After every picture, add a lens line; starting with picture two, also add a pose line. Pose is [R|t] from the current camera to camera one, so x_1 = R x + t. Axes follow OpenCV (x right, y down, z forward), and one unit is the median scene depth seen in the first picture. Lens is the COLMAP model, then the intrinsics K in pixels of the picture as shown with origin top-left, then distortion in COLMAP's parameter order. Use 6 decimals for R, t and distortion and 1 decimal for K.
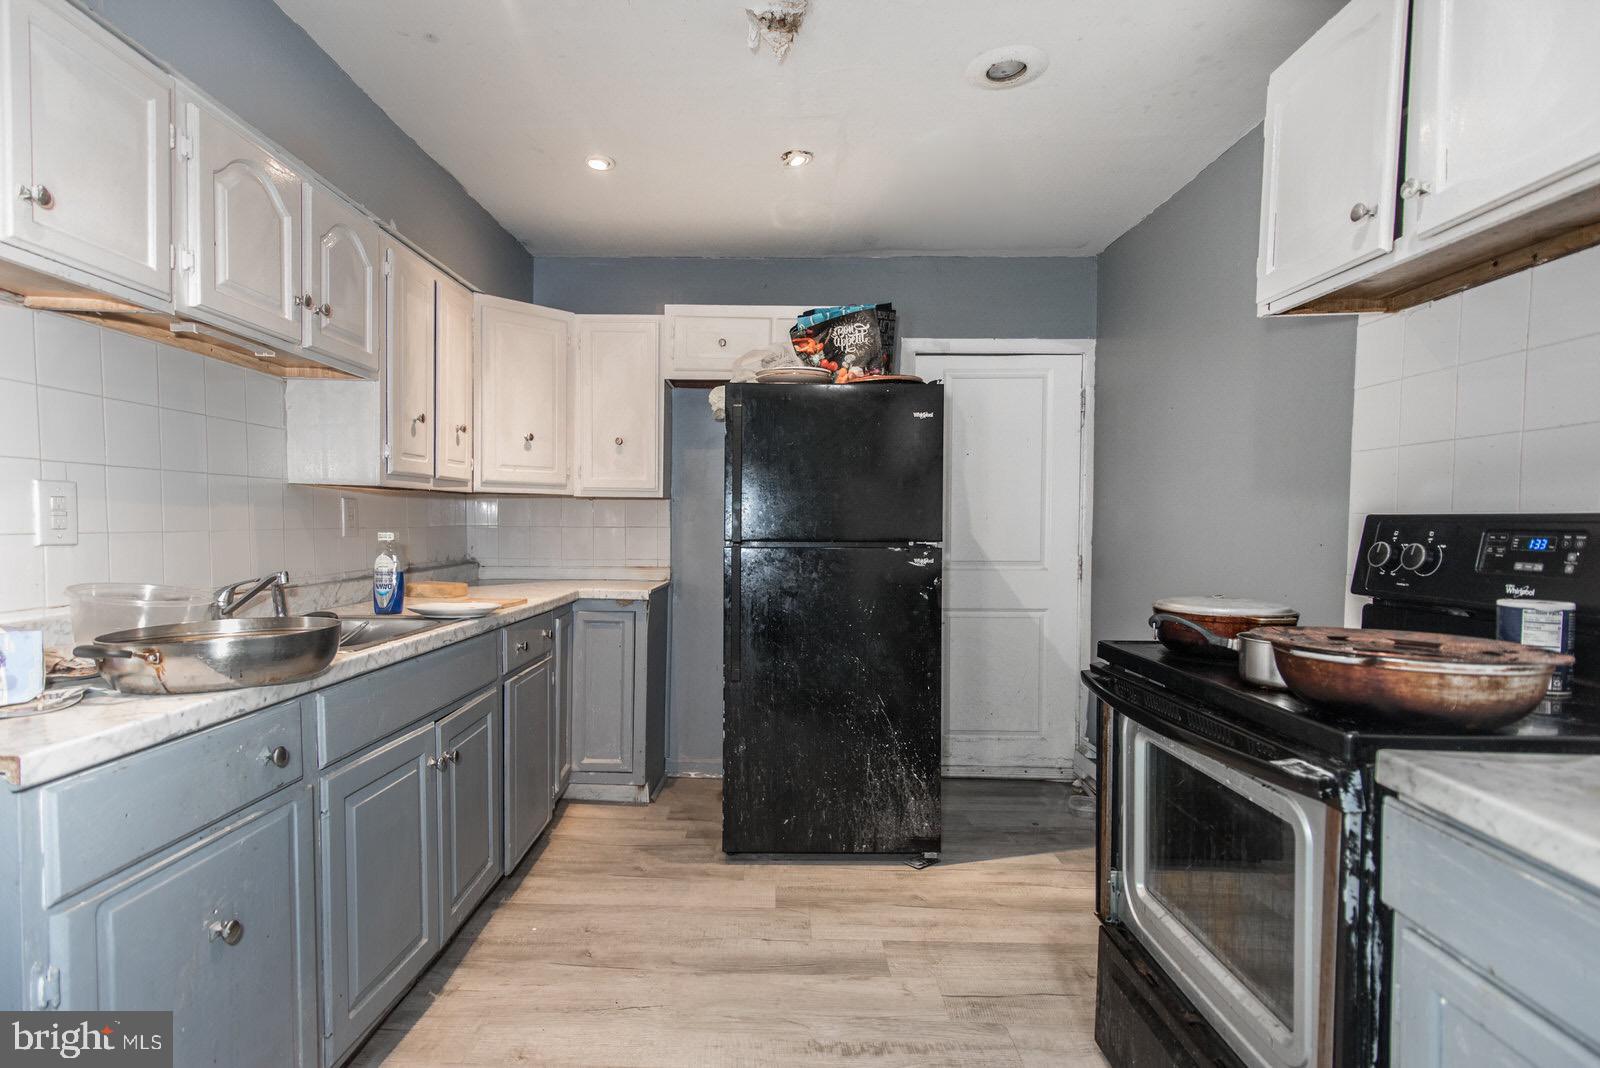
lens RADIAL K [[785.6, 0, 764.5], [0, 785.6, 552.7], [0, 0, 1]] dist [0.017650, -0.000094]
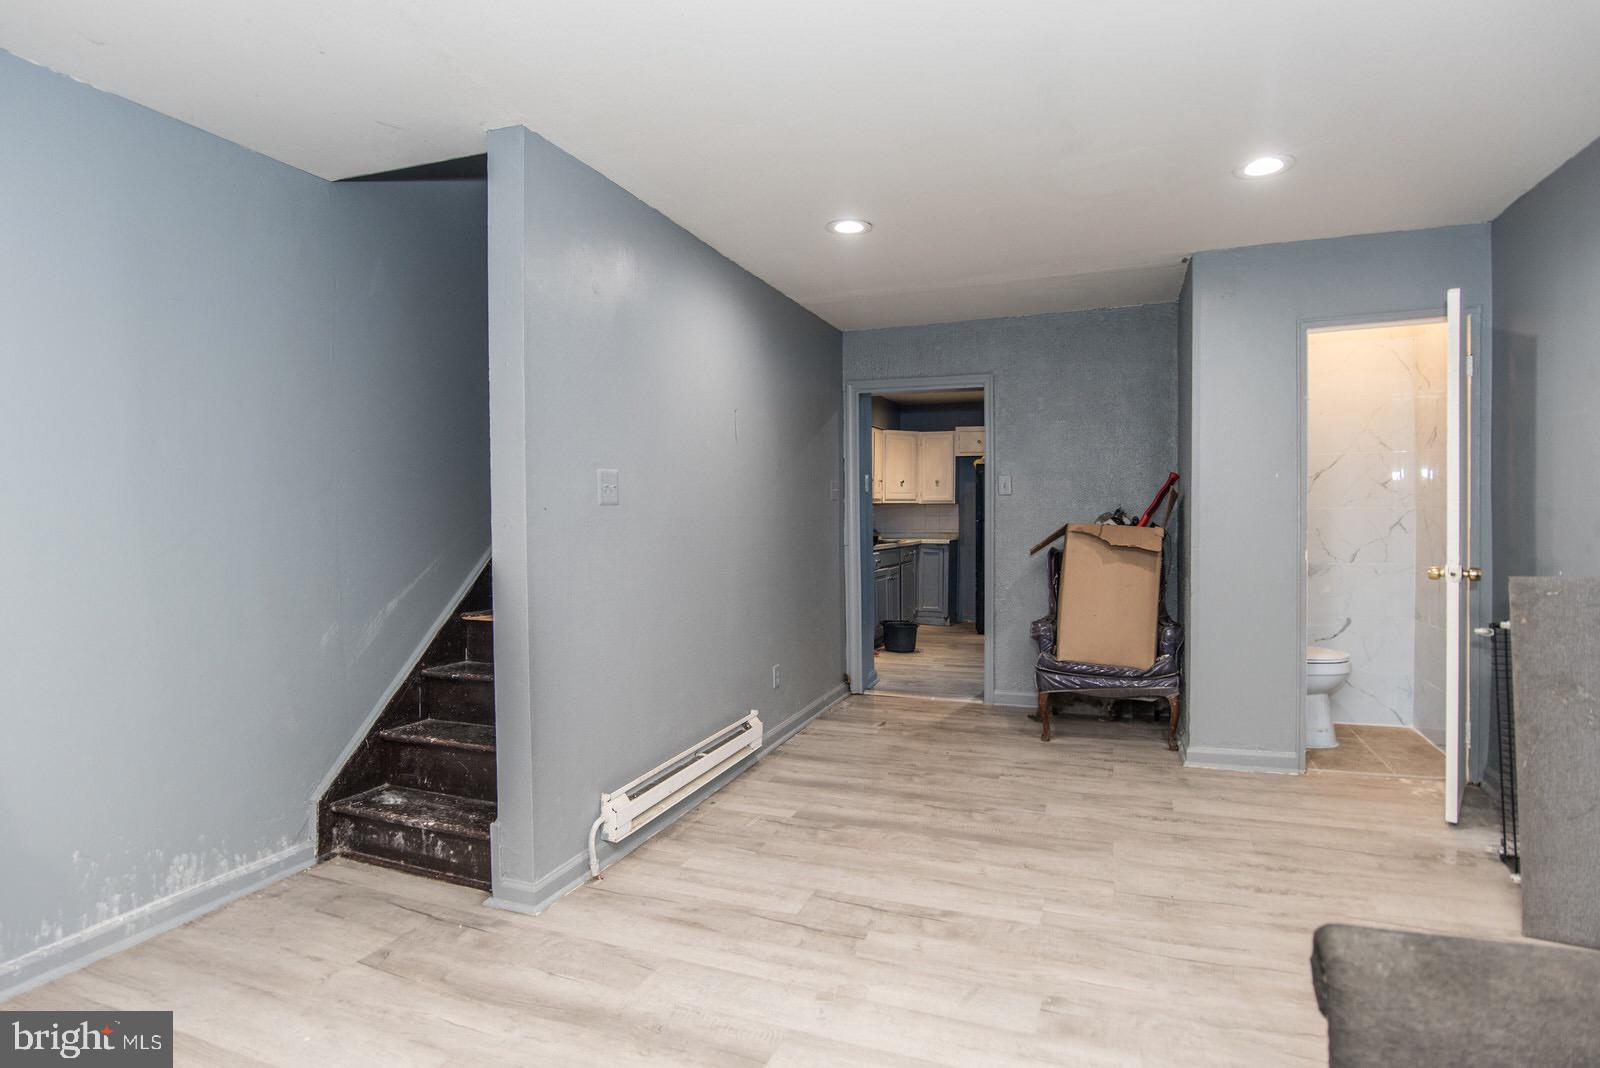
lens RADIAL K [[786.7, 0, 800.0], [0, 786.7, 534.0], [0, 0, 1]] dist [-0.014372, 0.000222]
pose [[0.941389, -0.002446, -0.337315, 0.302074], [-0.003426, 0.999853, -0.016813, 0.084969], [0.337306, 0.016983, 0.941242, -1.837290]]
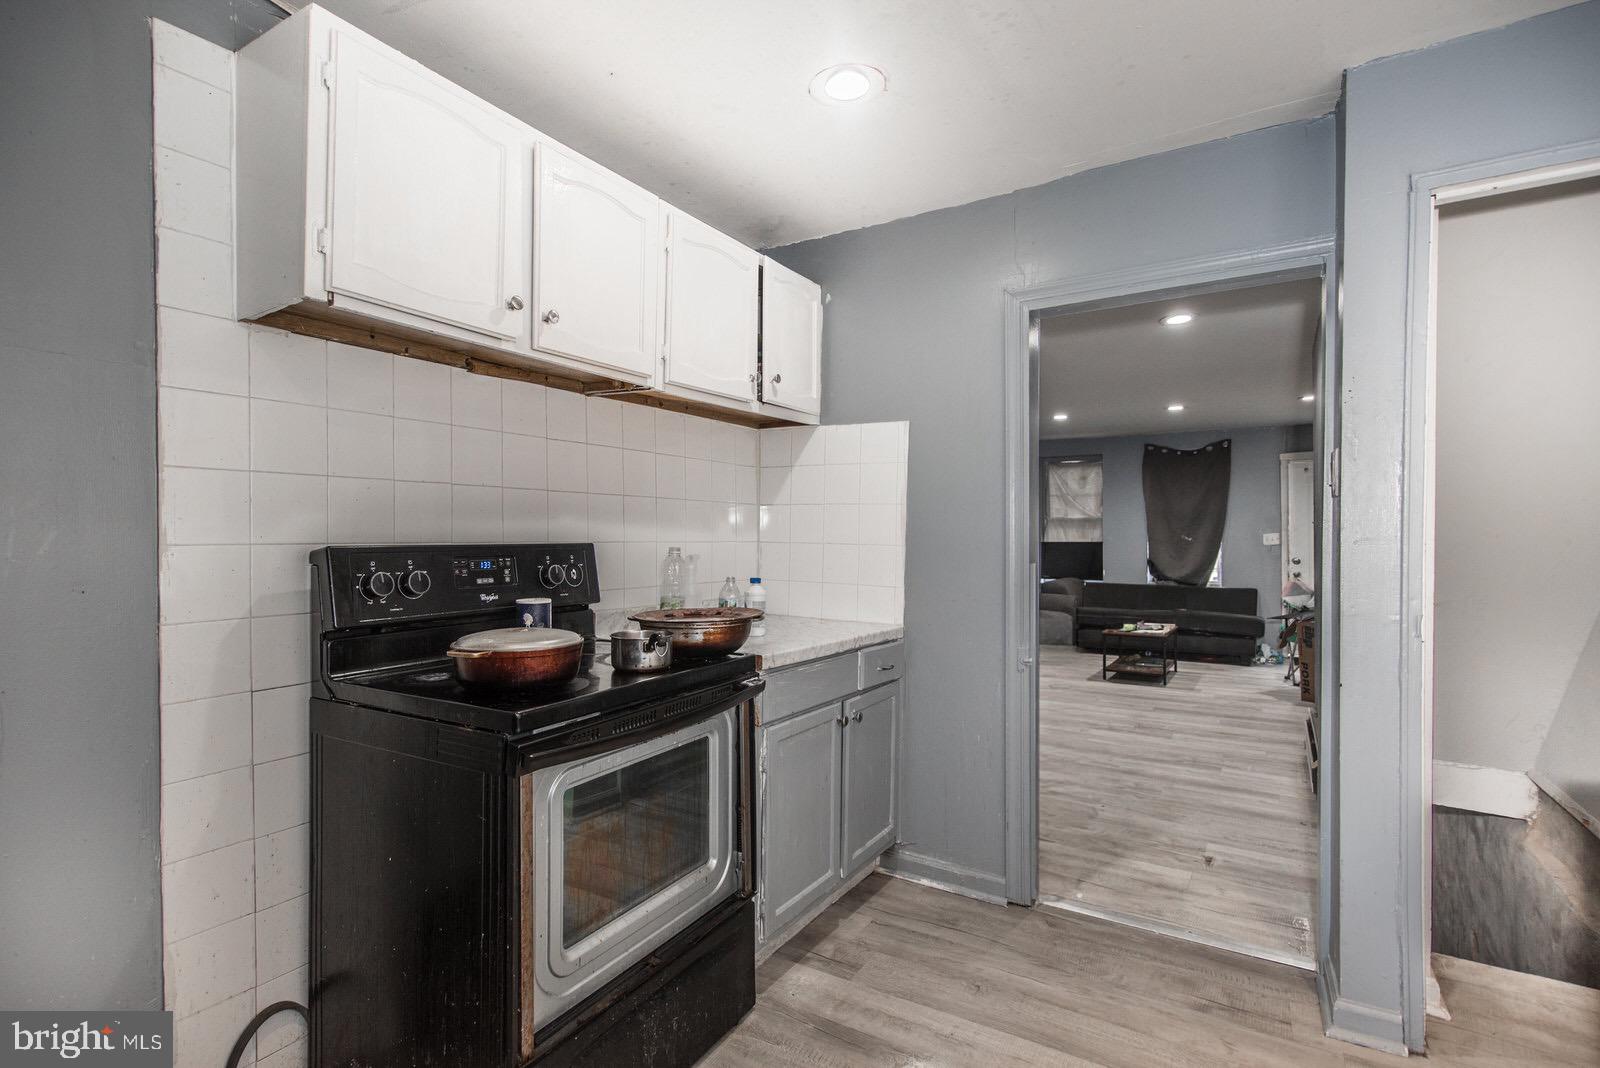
lens RADIAL K [[760.0, 0, 800.0], [0, 760.0, 534.0], [0, 0, 1]] dist [0.013782, 0.000141]
pose [[-0.869943, -0.001292, 0.493151, -0.118729], [0.019192, 0.999150, 0.036474, -0.054219], [-0.492779, 0.041195, -0.869179, 0.964722]]
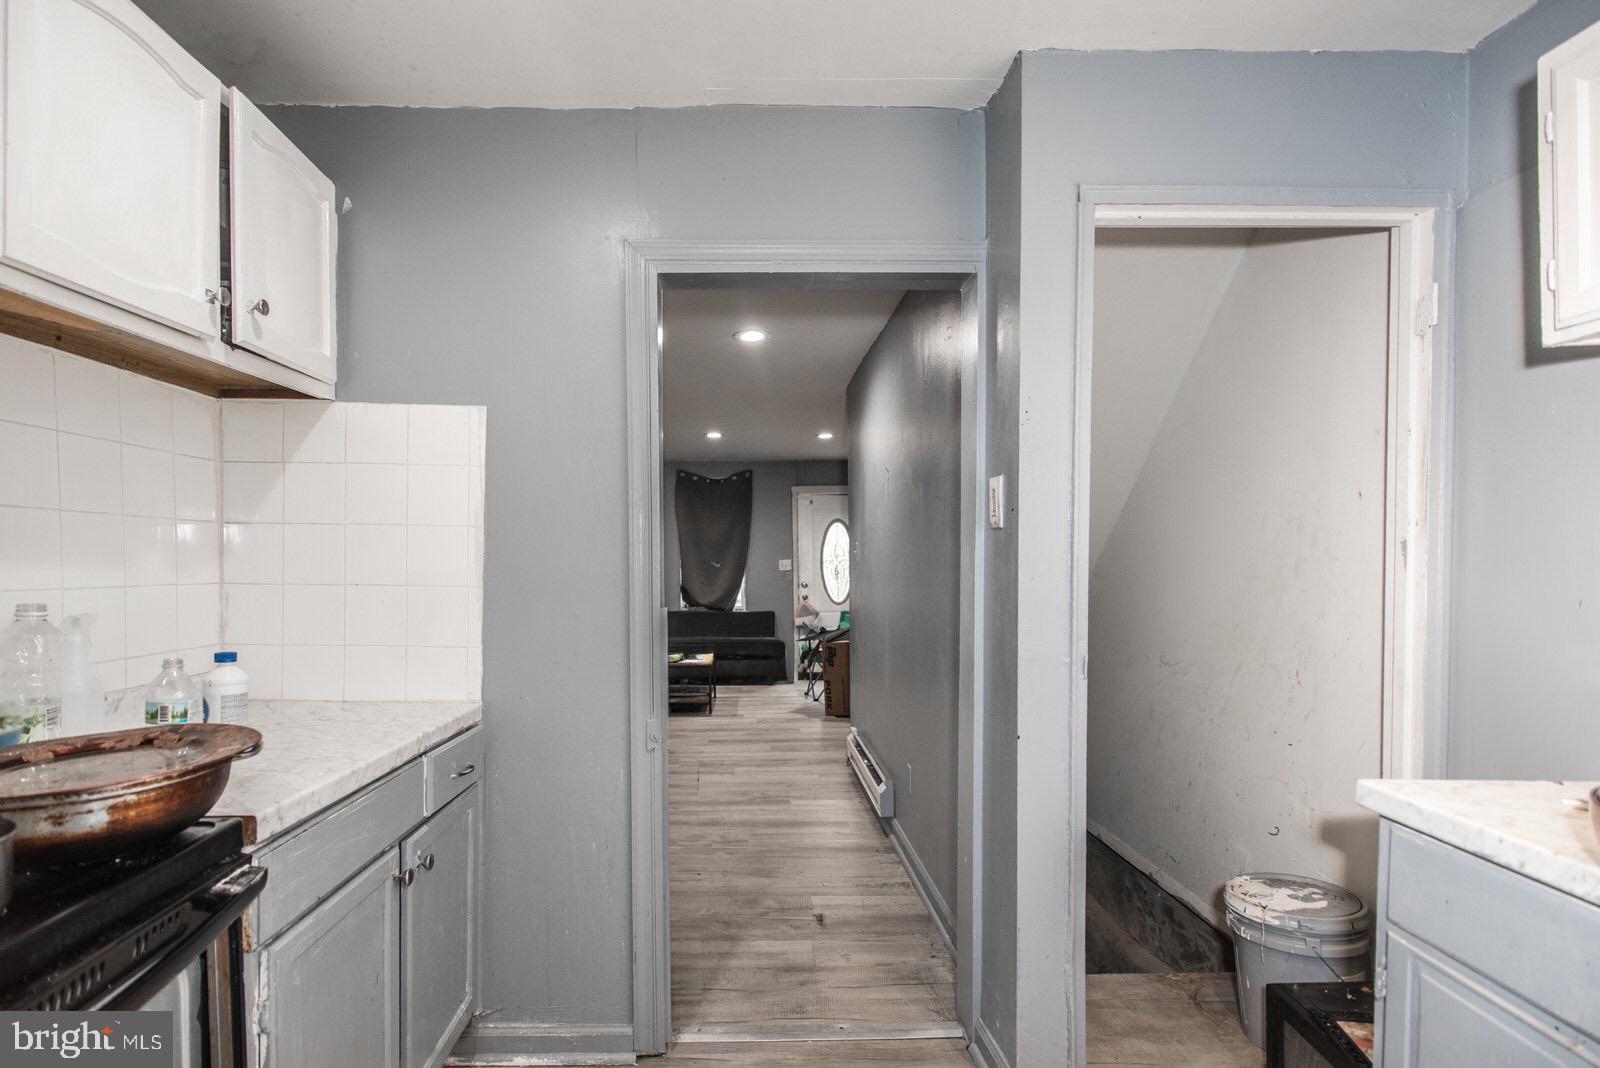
lens RADIAL K [[780.1, 0, 756.2], [0, 780.1, 576.2], [0, 0, 1]] dist [0.001227, -0.000844]
pose [[-0.998634, 0.001881, -0.052207, 0.045220], [-0.001496, 0.997912, 0.064565, -0.055491], [0.052220, 0.064555, -0.996547, 0.743622]]
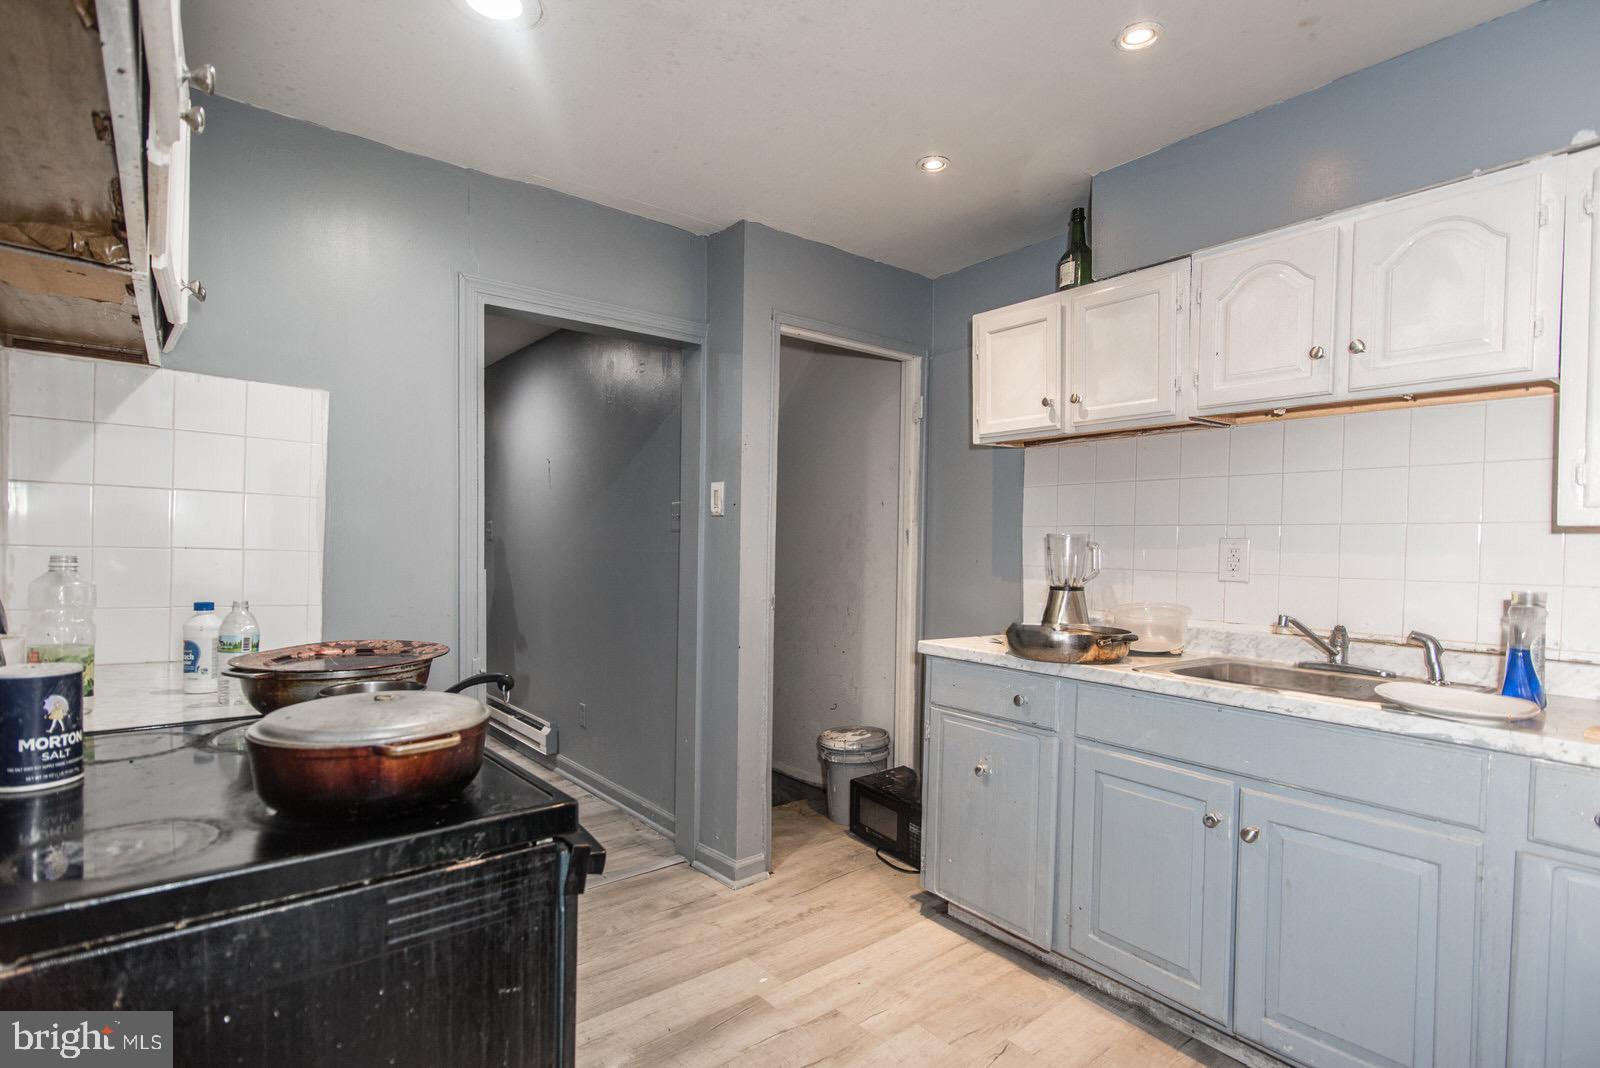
lens RADIAL K [[785.6, 0, 764.5], [0, 785.6, 552.7], [0, 0, 1]] dist [0.017650, -0.000094]
pose [[-0.781547, -0.006150, -0.623816, 0.415487], [-0.043179, 0.998087, 0.044257, -0.053272], [0.622351, 0.061525, -0.780317, 0.944792]]
